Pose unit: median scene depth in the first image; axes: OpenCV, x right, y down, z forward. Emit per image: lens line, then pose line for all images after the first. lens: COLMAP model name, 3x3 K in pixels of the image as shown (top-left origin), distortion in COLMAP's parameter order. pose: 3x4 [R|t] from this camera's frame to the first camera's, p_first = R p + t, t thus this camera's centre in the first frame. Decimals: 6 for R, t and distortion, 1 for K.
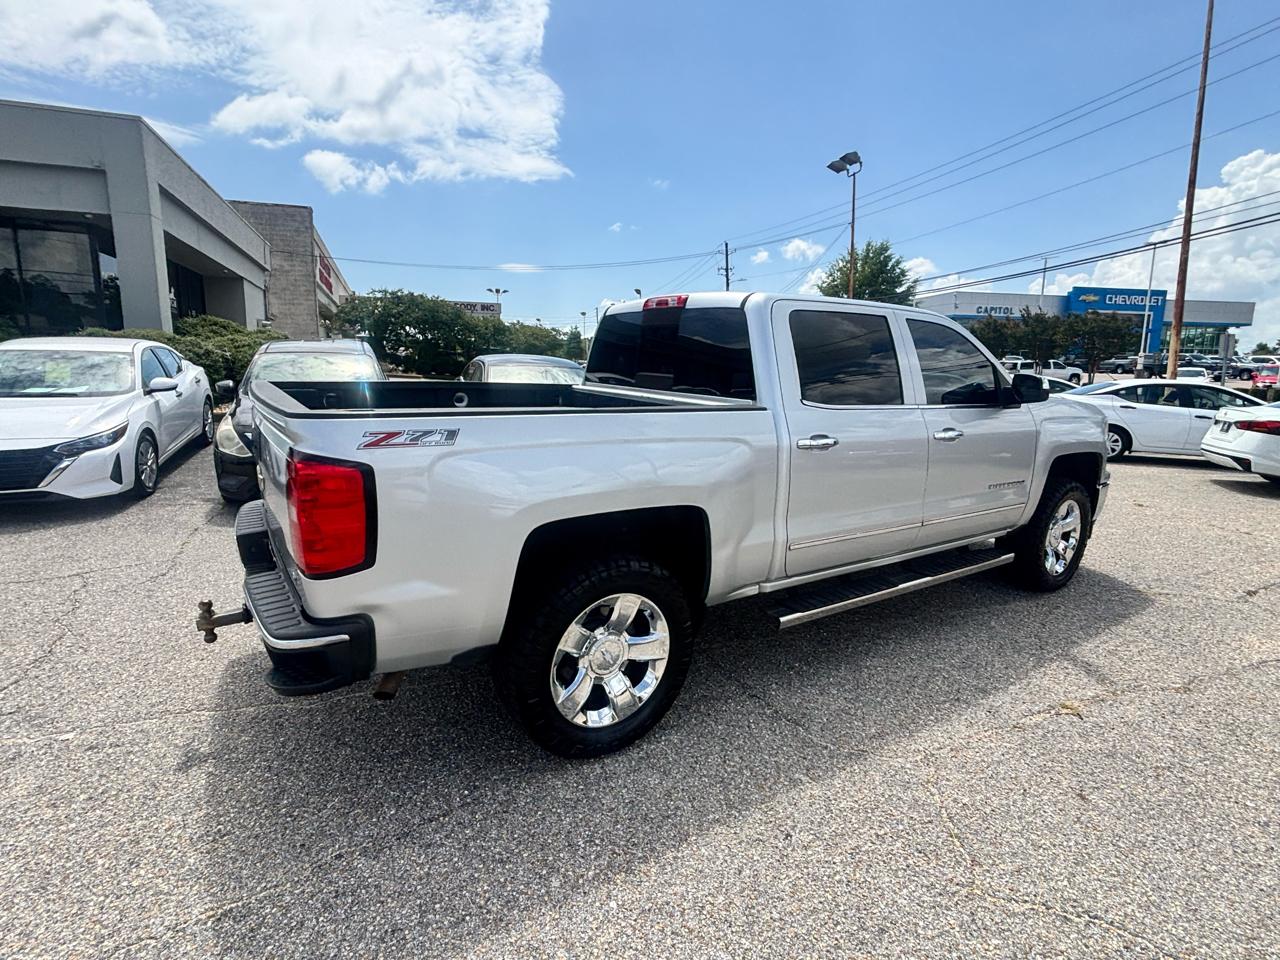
lens RADIAL K [[656.0, 0, 634.5], [0, 656.0, 471.5], [0, 0, 1]] dist [-0.013518, 0.008757]
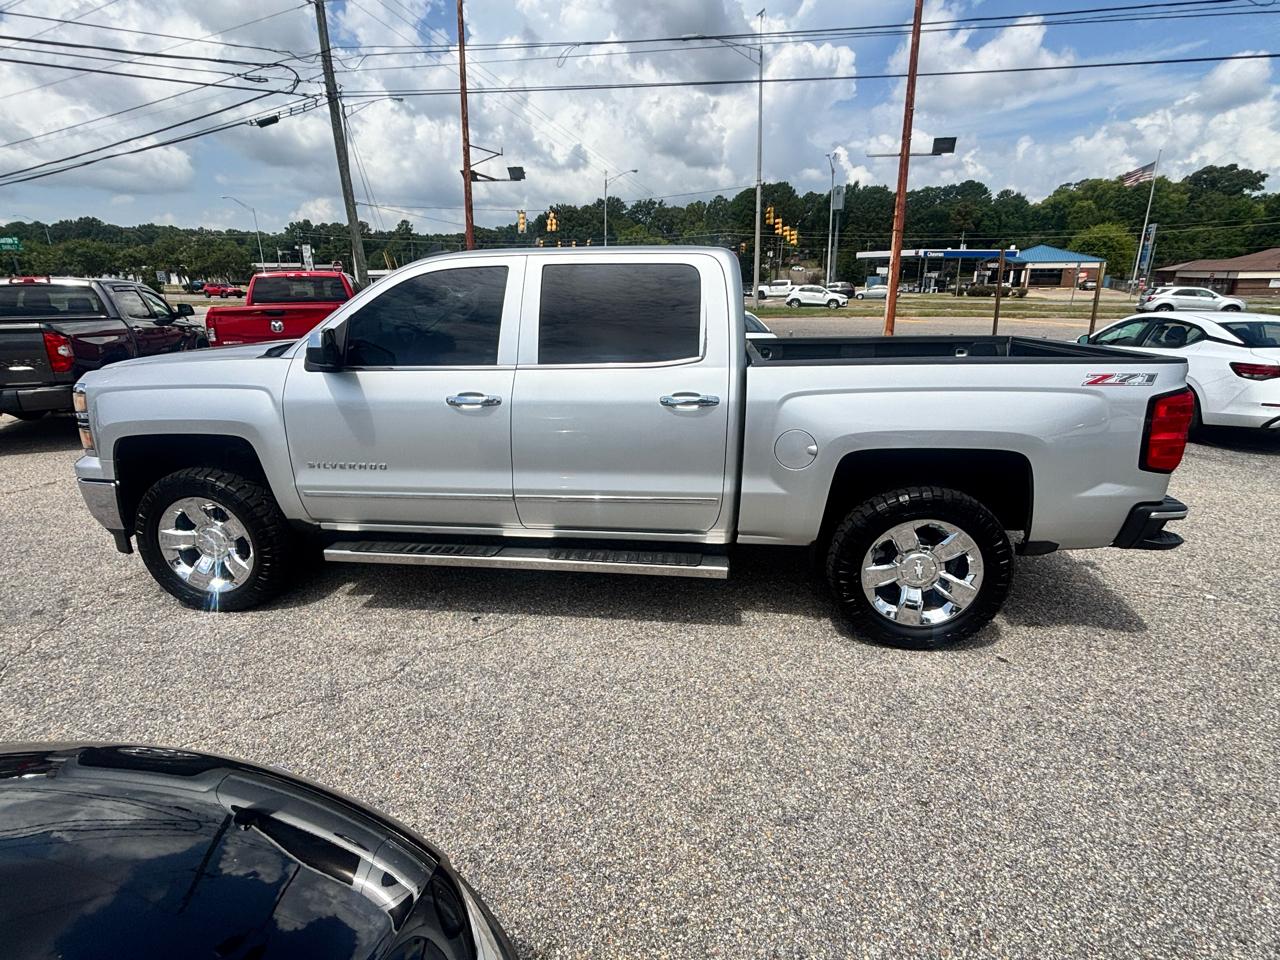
lens RADIAL K [[652.9, 0, 635.8], [0, 652.9, 473.5], [0, 0, 1]] dist [-0.012805, 0.008502]
pose [[-0.765906, -0.191124, 0.613888, -0.548868], [0.103219, 0.905862, 0.410805, -0.403723], [-0.634613, 0.378003, -0.674078, 1.976515]]
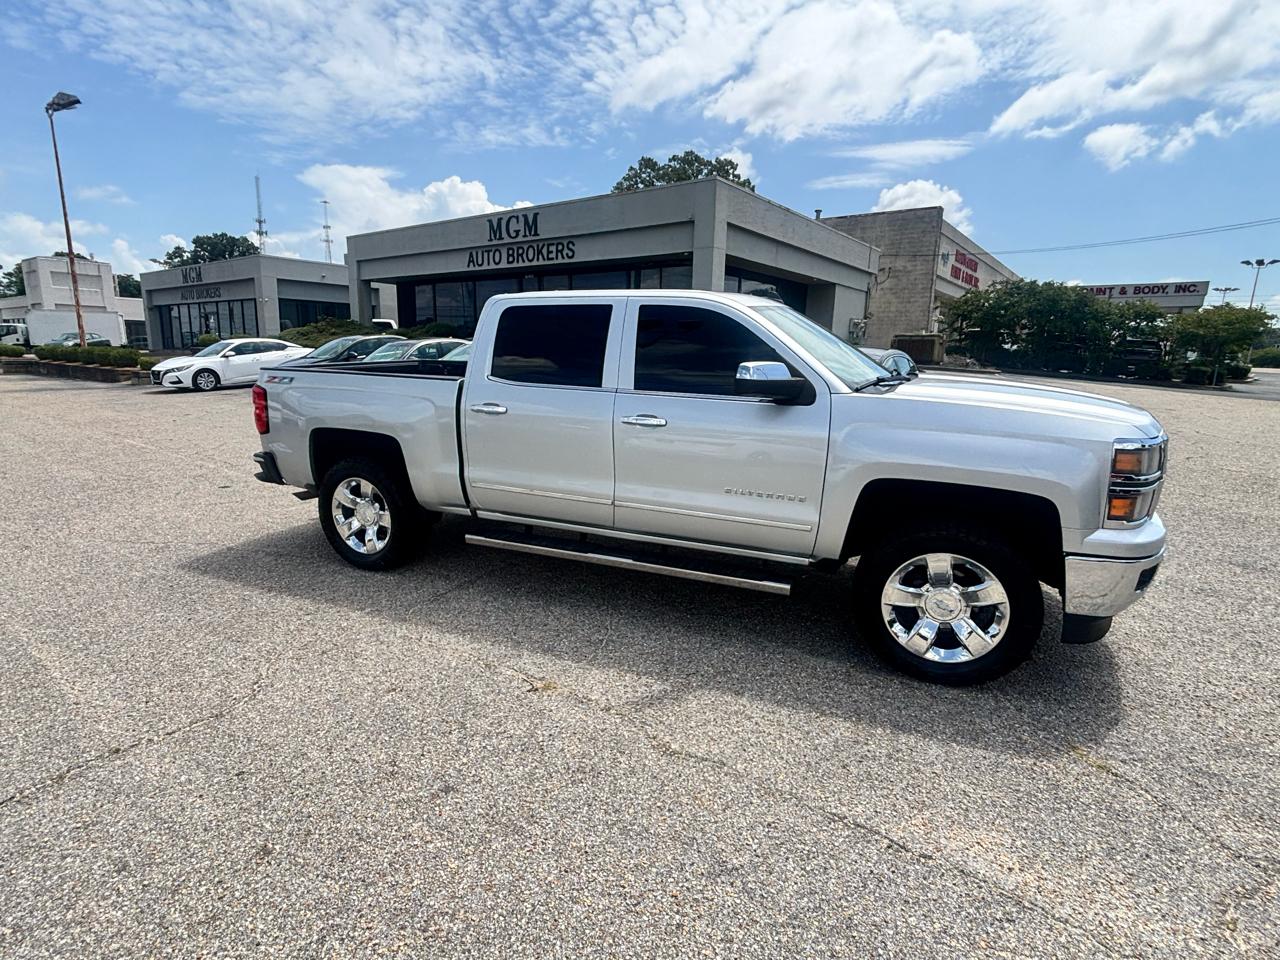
lens RADIAL K [[652.9, 0, 636.7], [0, 652.9, 477.1], [0, 0, 1]] dist [-0.012805, 0.008502]
pose [[0.541474, 0.157653, -0.825804, 1.327657], [-0.145252, 0.985032, 0.092811, -0.063155], [0.828075, 0.069695, 0.556268, 0.460484]]
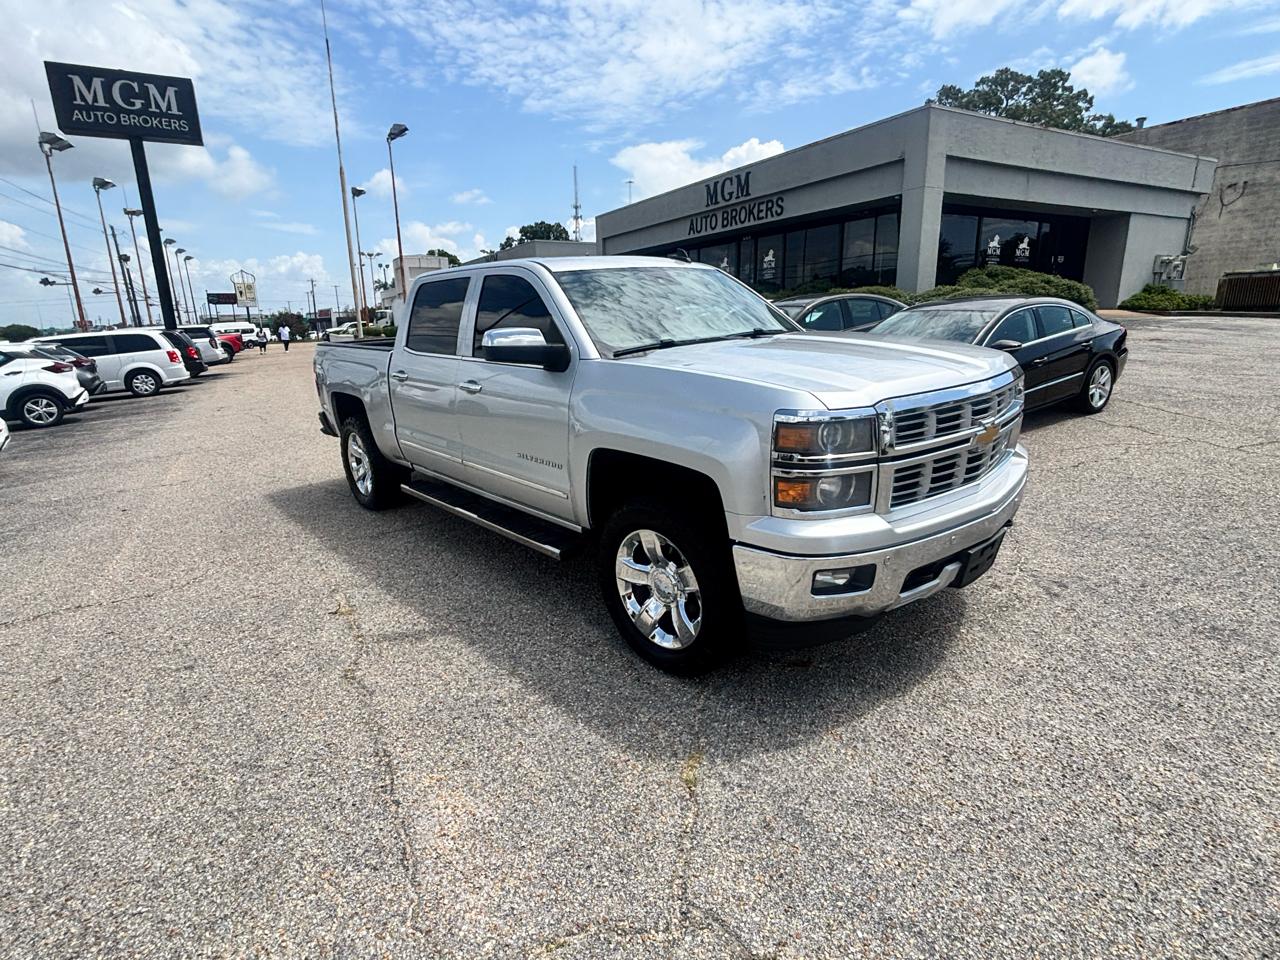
lens RADIAL K [[652.9, 0, 637.9], [0, 652.9, 478.6], [0, 0, 1]] dist [-0.012805, 0.008502]
pose [[0.145650, 0.224149, -0.963609, 1.603810], [-0.130466, 0.969841, 0.205879, -0.167003], [0.980696, 0.095732, 0.170501, 1.127962]]
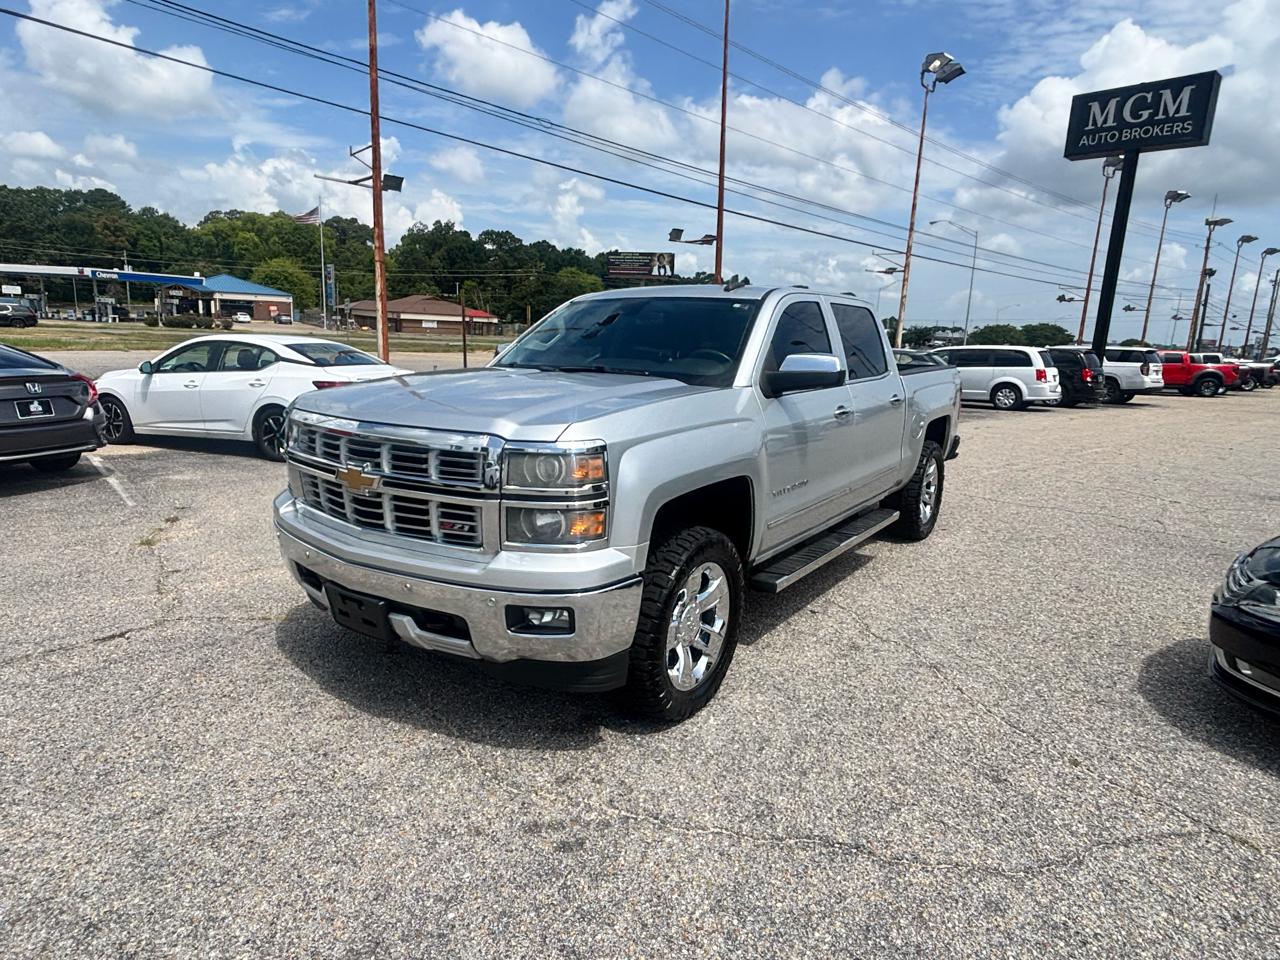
lens RADIAL K [[742.9, 0, 634.0], [0, 742.9, 469.3], [0, 0, 1]] dist [-0.010845, 0.004998]
pose [[-0.932292, 0.014920, -0.361399, 0.938491], [-0.113854, 0.936256, 0.332359, -0.426508], [0.343321, 0.351002, -0.871165, 2.447442]]
